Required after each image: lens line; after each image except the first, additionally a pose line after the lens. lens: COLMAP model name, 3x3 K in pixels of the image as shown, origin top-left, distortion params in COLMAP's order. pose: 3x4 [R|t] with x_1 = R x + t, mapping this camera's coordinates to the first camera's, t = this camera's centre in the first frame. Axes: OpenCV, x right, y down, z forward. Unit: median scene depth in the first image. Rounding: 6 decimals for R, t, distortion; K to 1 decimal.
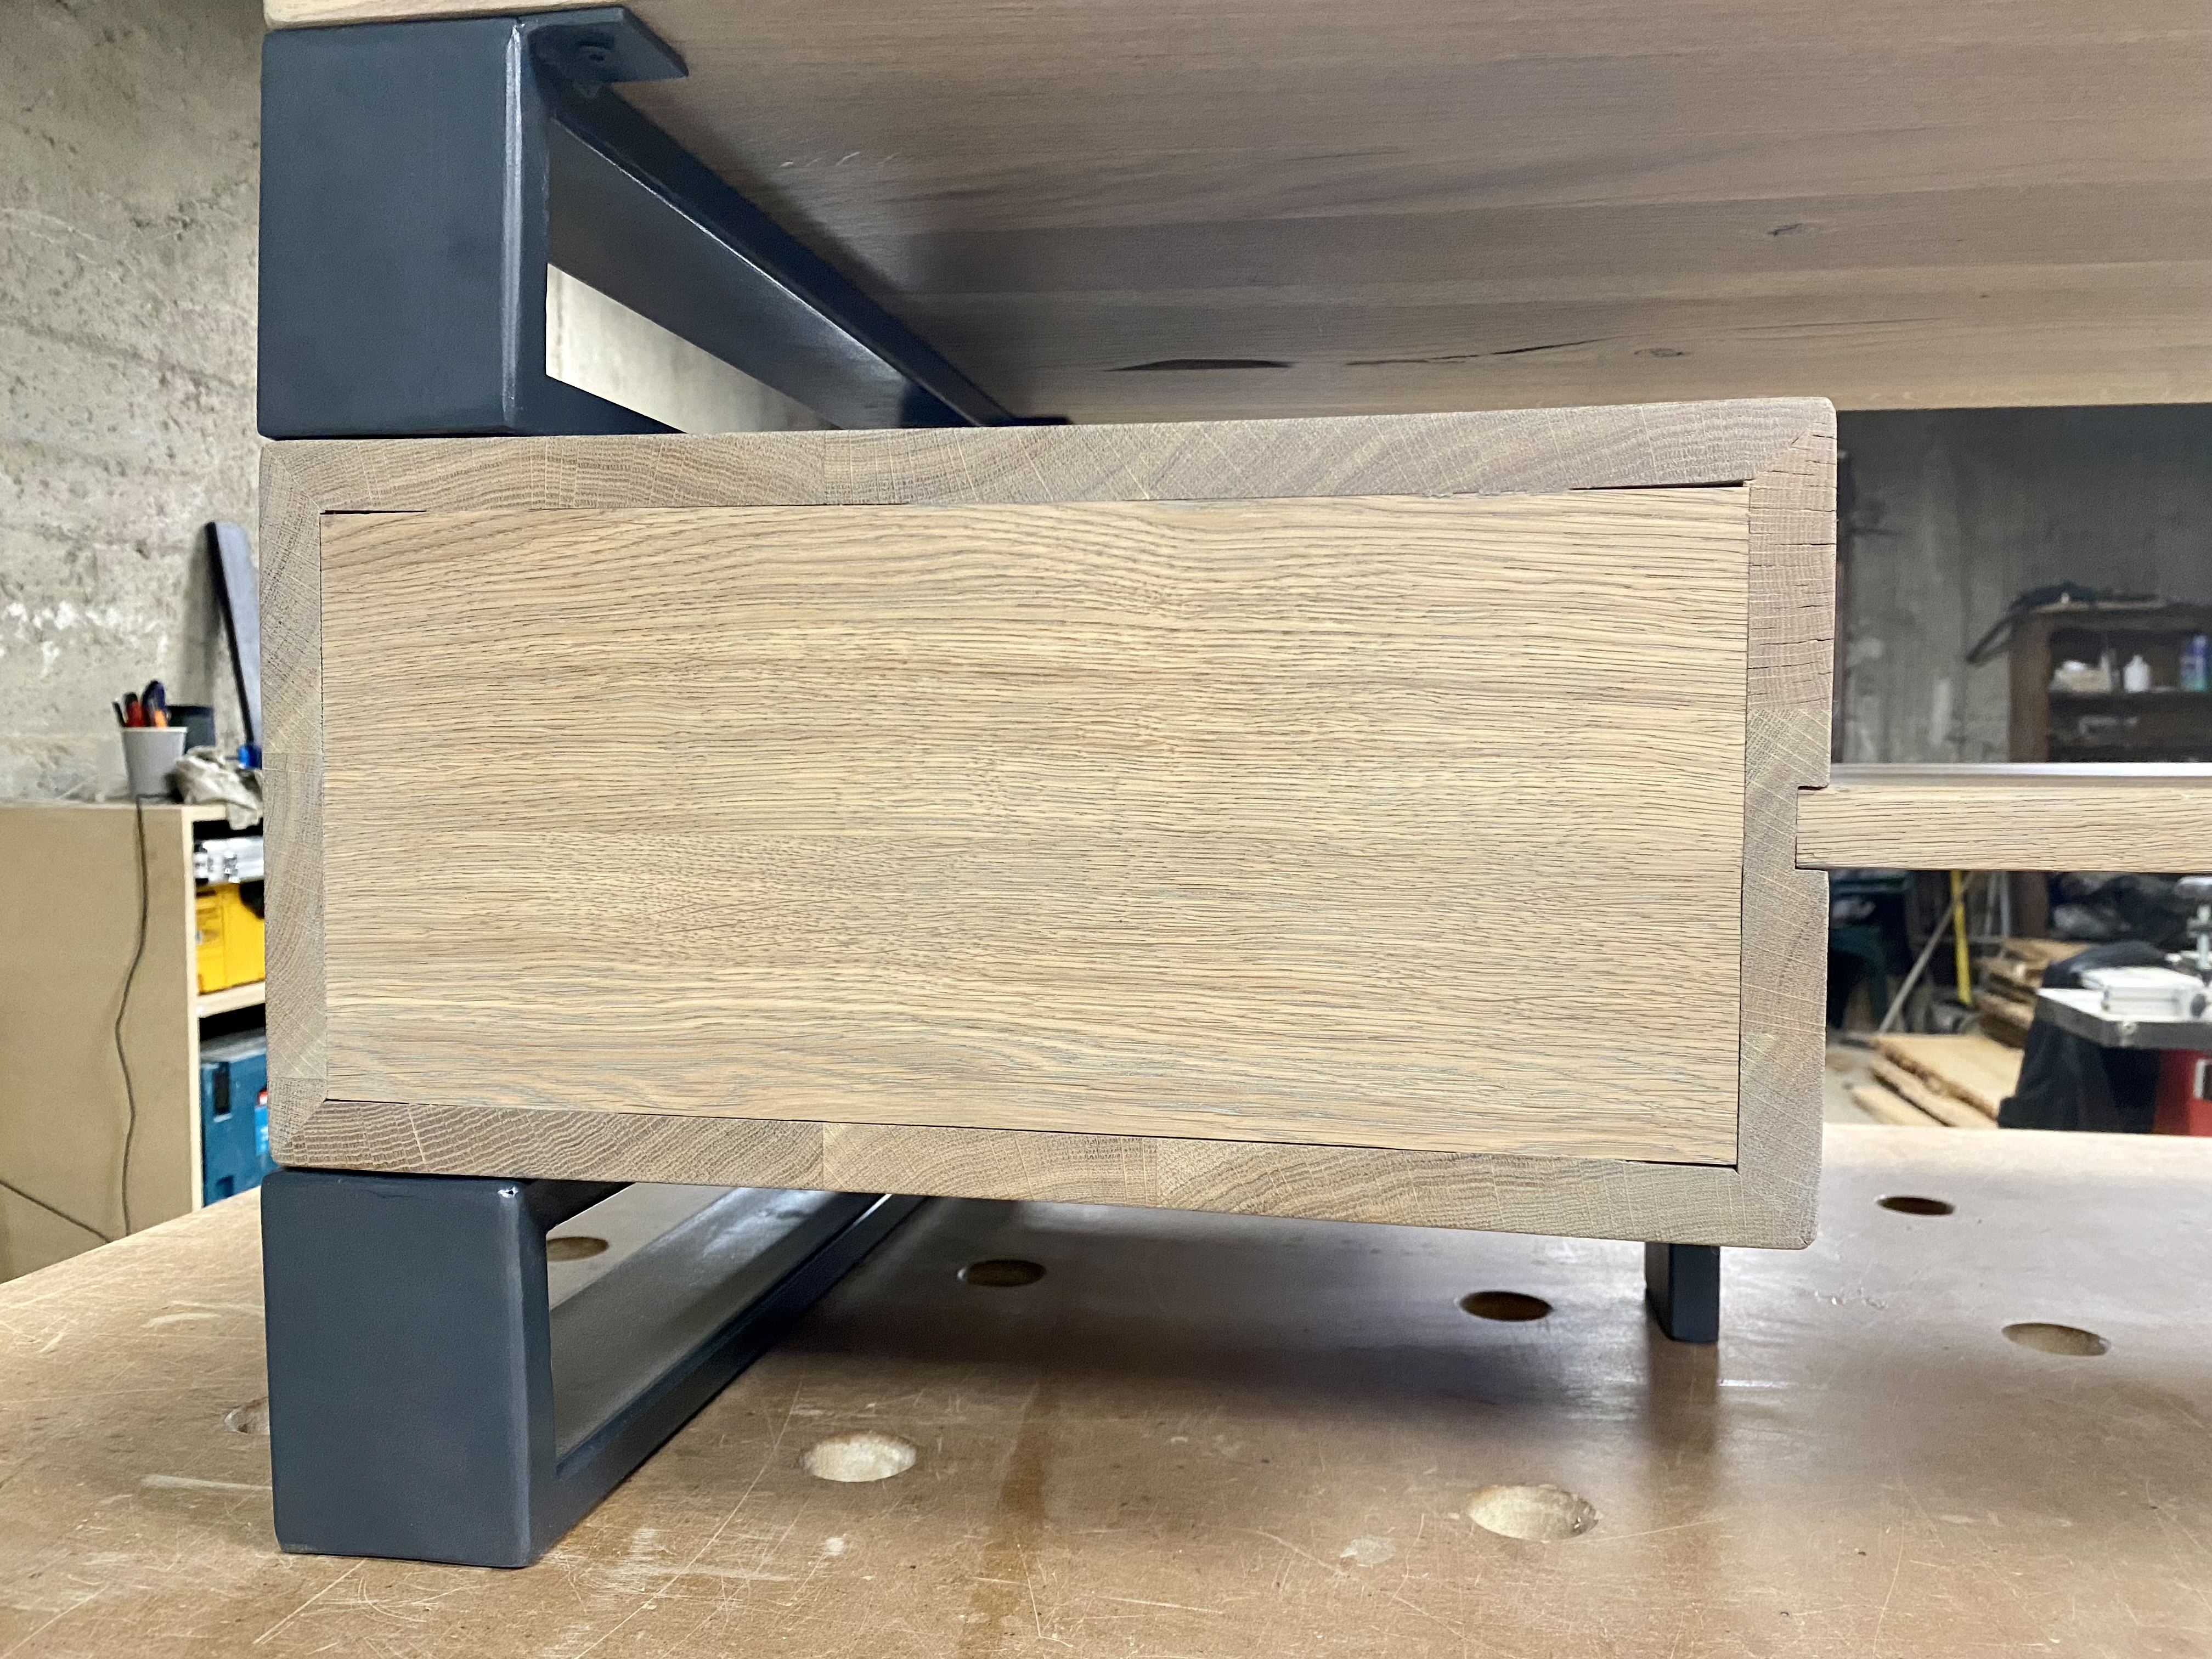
lens RADIAL K [[1714.5, 0, 1065.7], [0, 1714.5, 866.7], [0, 0, 1]] dist [0.105810, -0.256888]
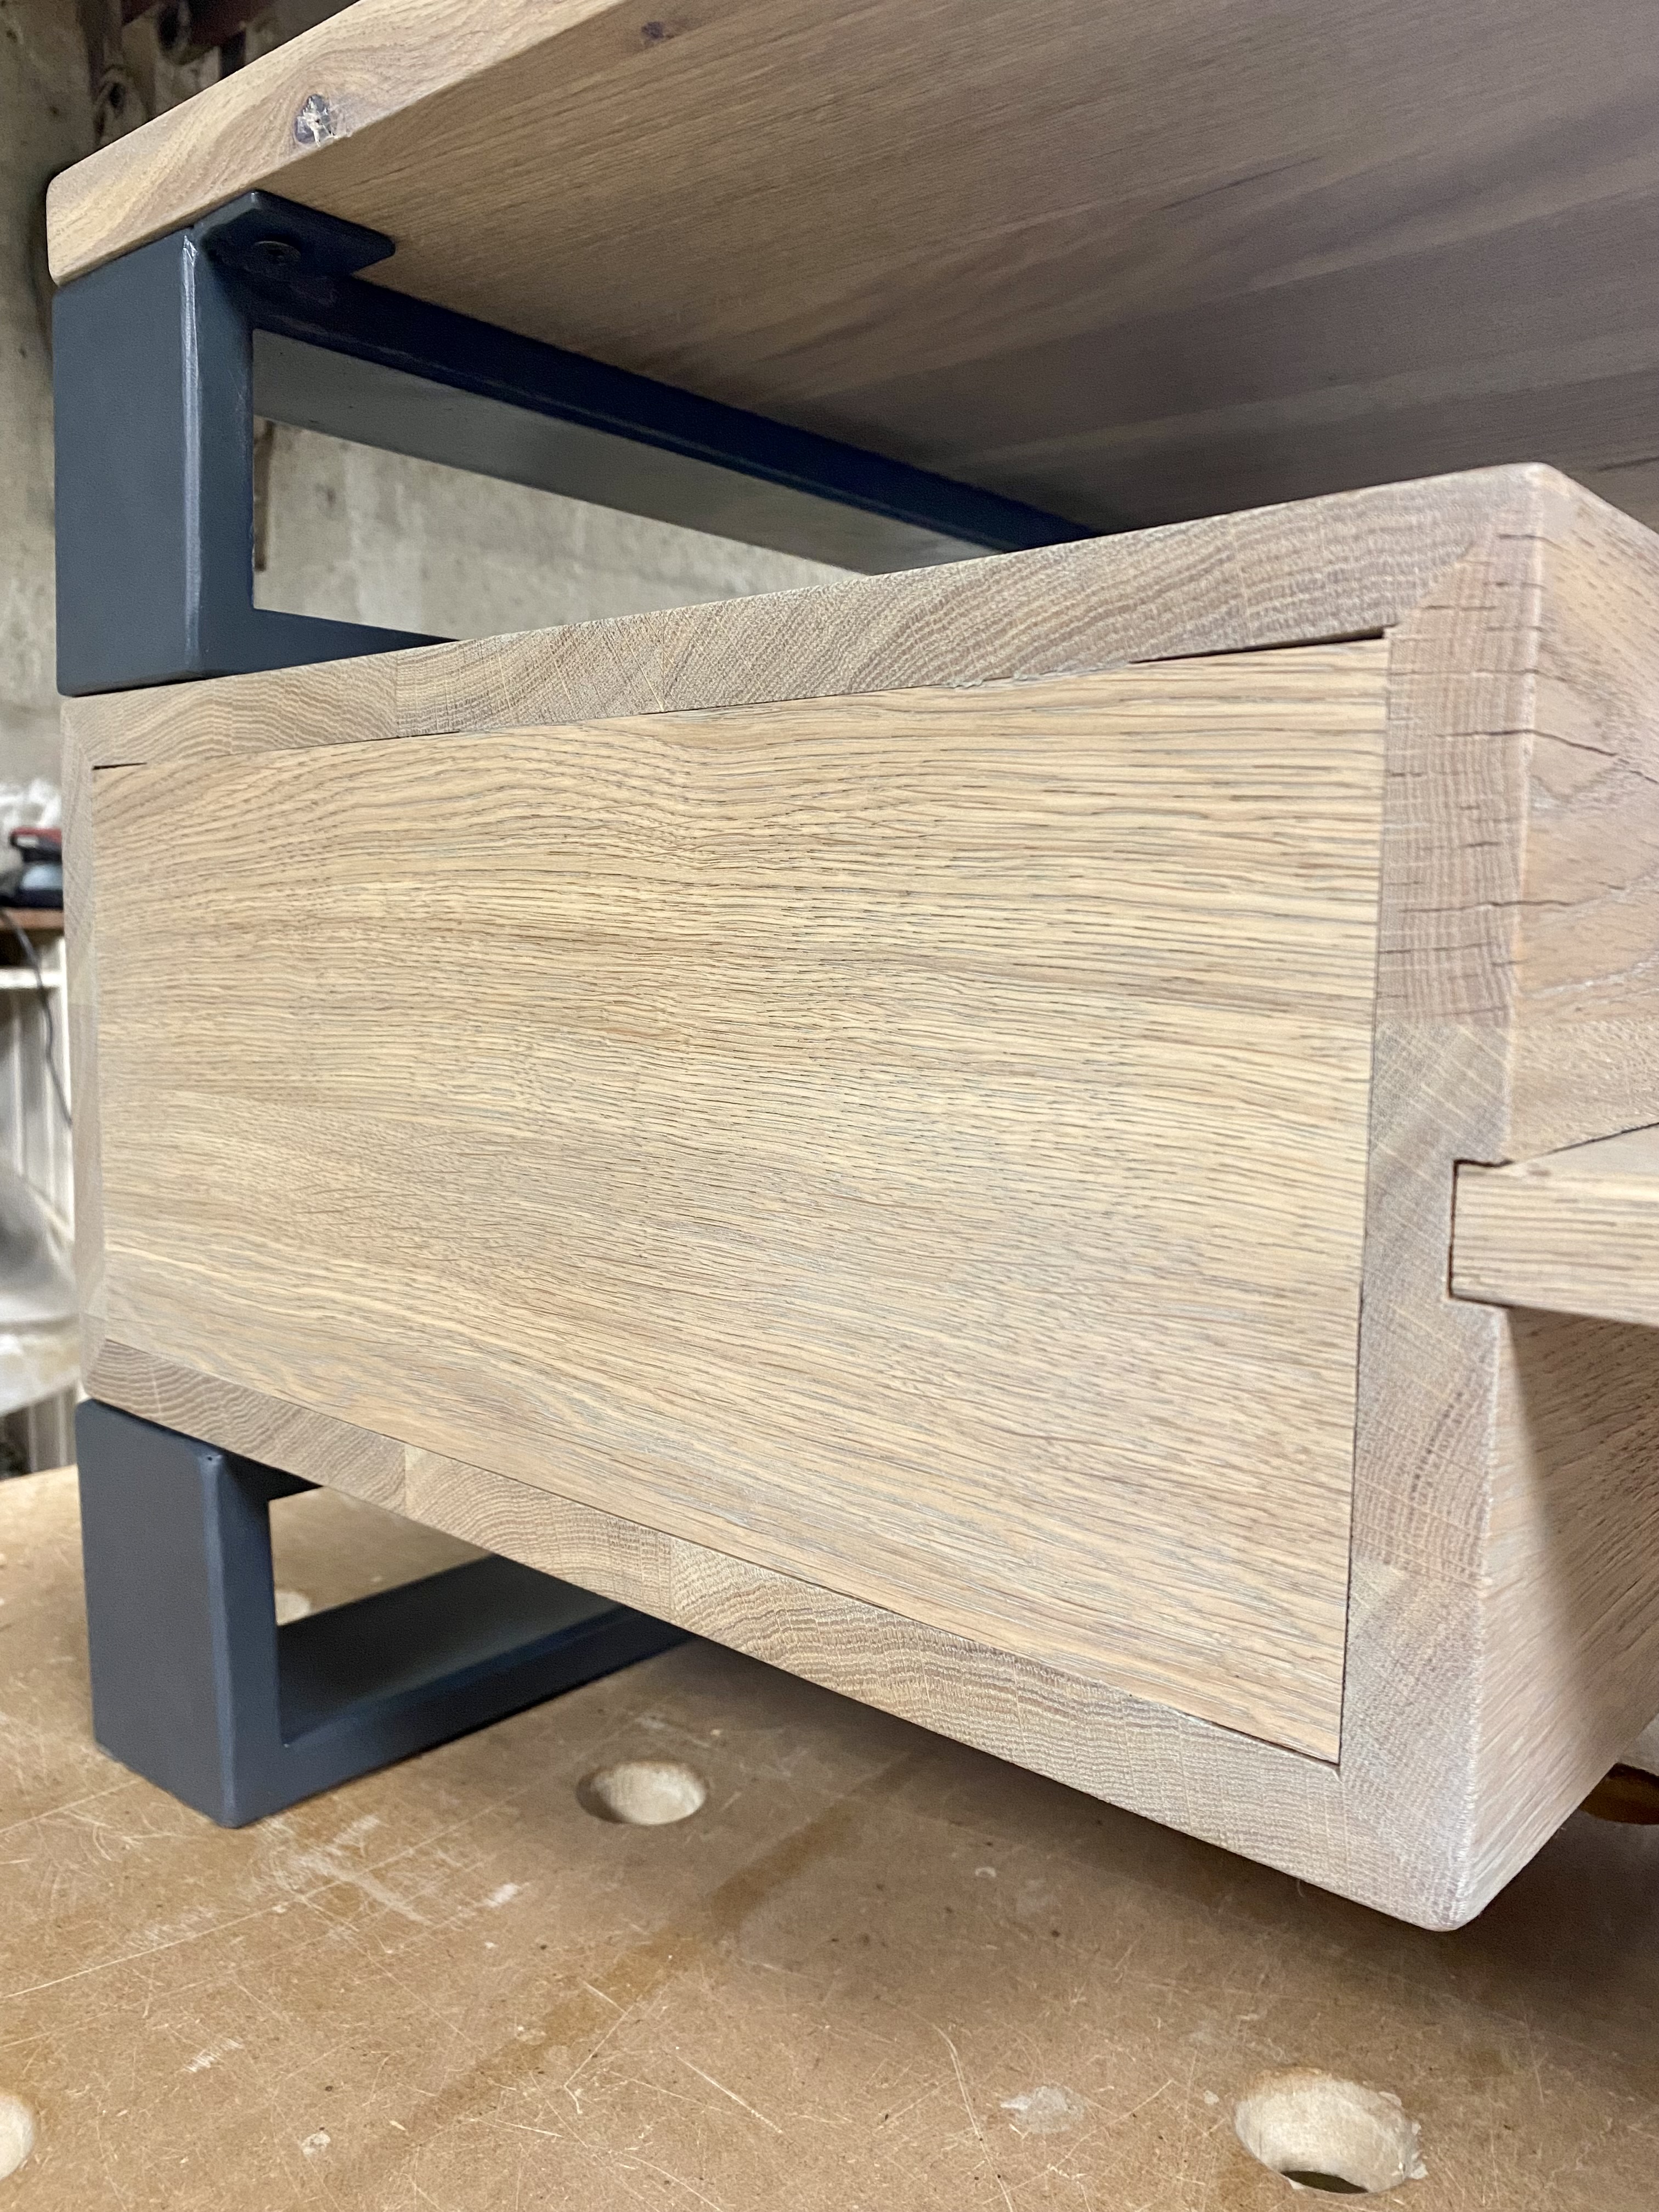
lens RADIAL K [[1685.1, 0, 831.2], [0, 1685.1, 1148.0], [0, 0, 1]] dist [0.037952, -0.054911]
pose [[0.861973, 0.071652, -0.501865, 0.494107], [-0.044154, 0.996810, 0.066479, -0.073378], [0.505027, -0.035144, 0.862388, 0.383476]]
